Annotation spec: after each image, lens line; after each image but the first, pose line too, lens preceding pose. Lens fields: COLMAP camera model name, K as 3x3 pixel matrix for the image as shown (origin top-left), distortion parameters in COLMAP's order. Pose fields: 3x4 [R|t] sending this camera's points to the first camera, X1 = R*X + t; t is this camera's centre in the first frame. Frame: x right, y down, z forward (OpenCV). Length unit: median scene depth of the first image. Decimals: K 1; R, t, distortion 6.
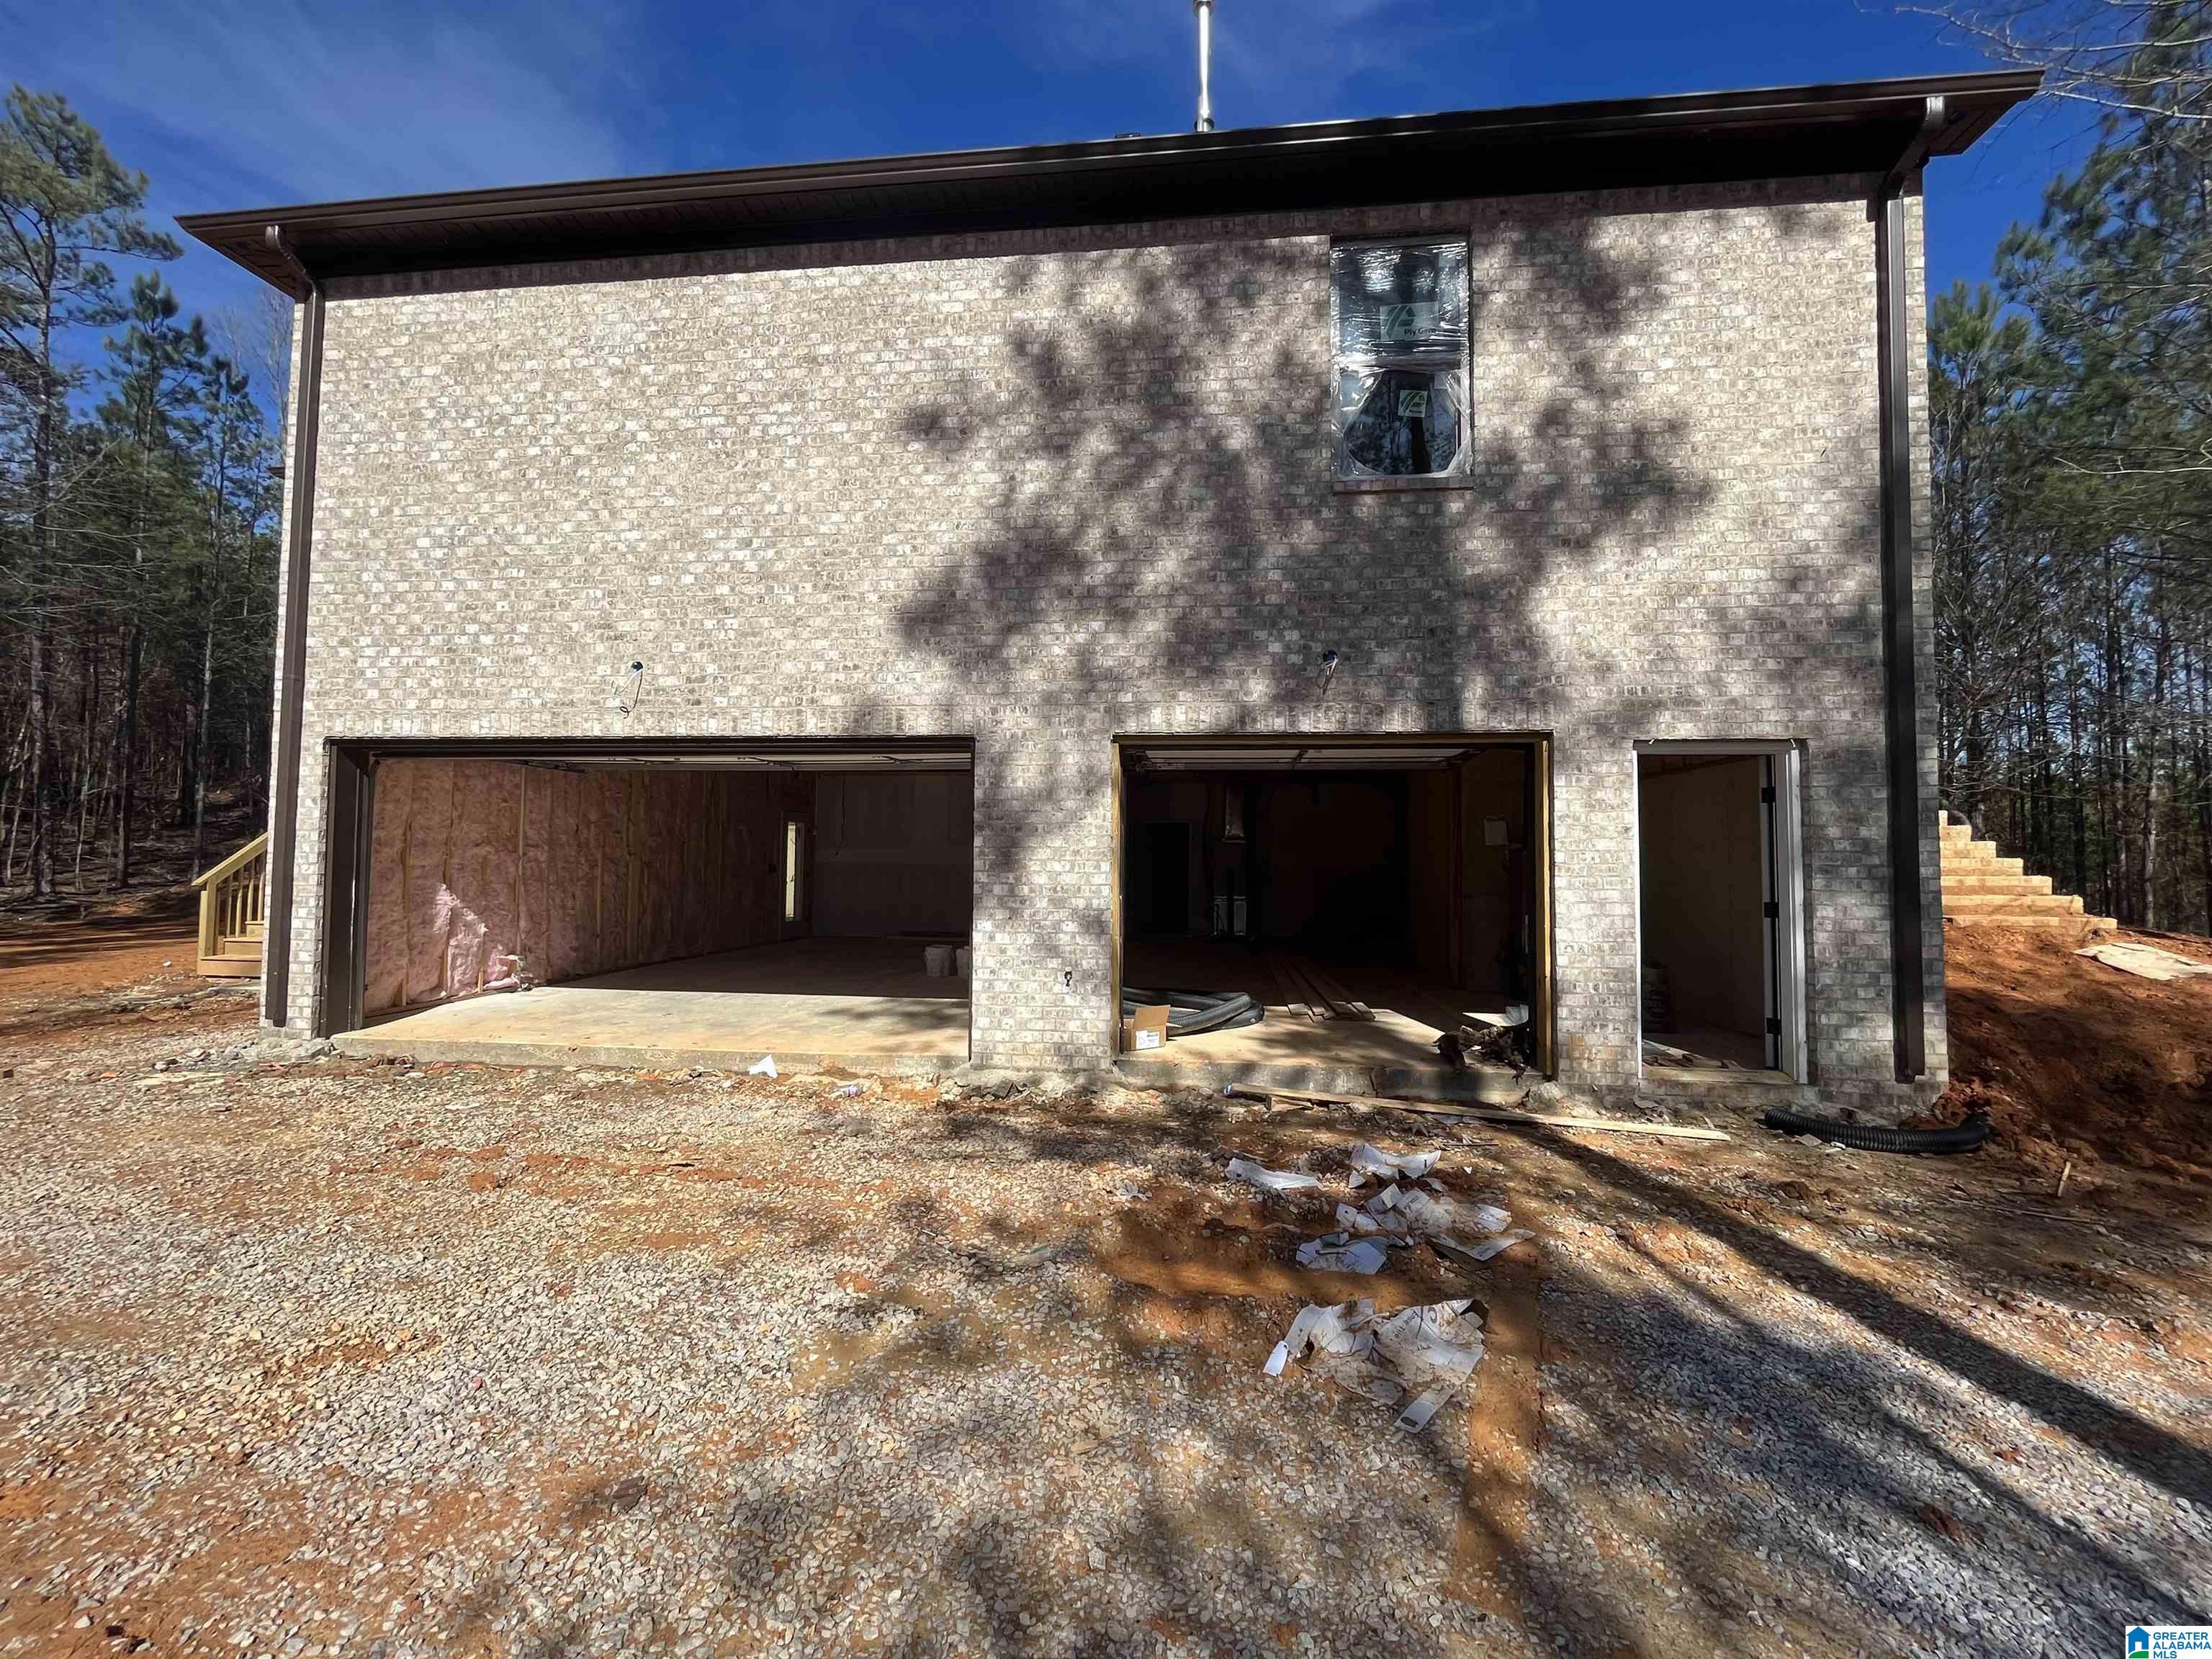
lens RADIAL K [[893.5, 0, 1107.1], [0, 893.5, 826.0], [0, 0, 1]] dist [0.000119, -0.001508]
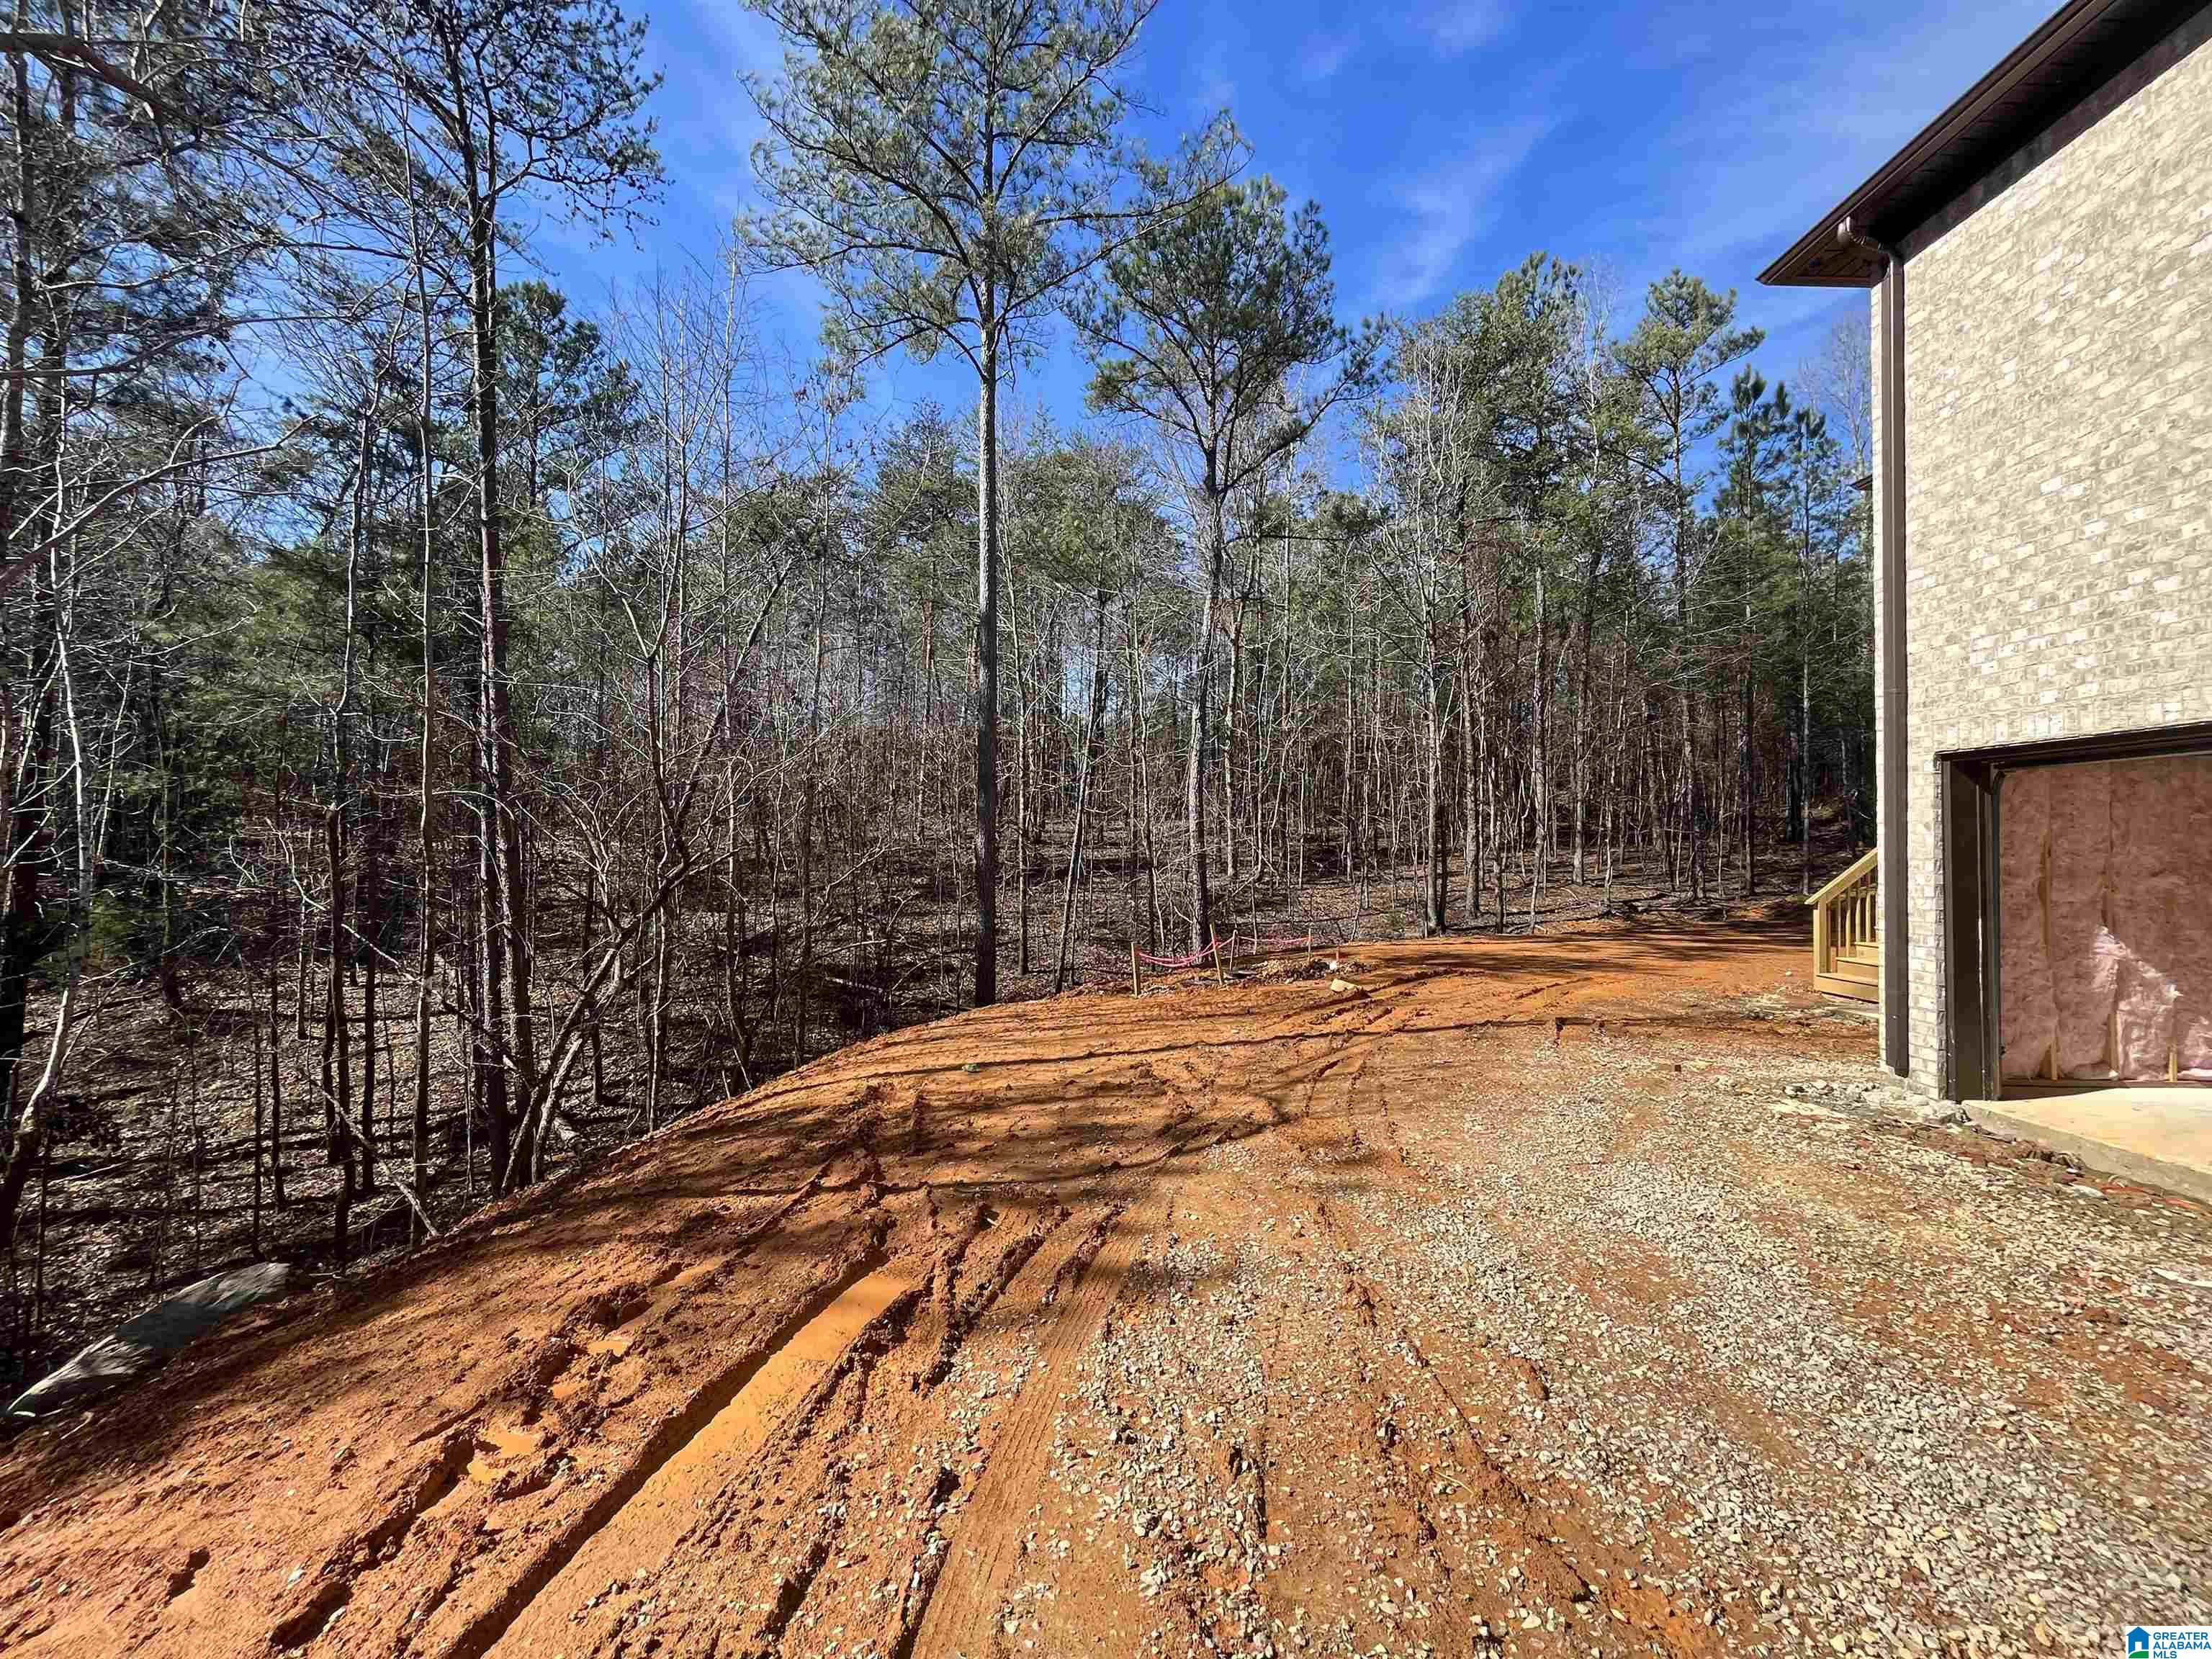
lens RADIAL K [[893.5, 0, 1107.1], [0, 893.5, 826.0], [0, 0, 1]] dist [0.000119, -0.001508]
pose [[0.112557, -0.036788, -0.992964, -0.102826], [0.026847, 0.999062, -0.033971, -0.019515], [0.993282, -0.022834, 0.113439, 0.095598]]
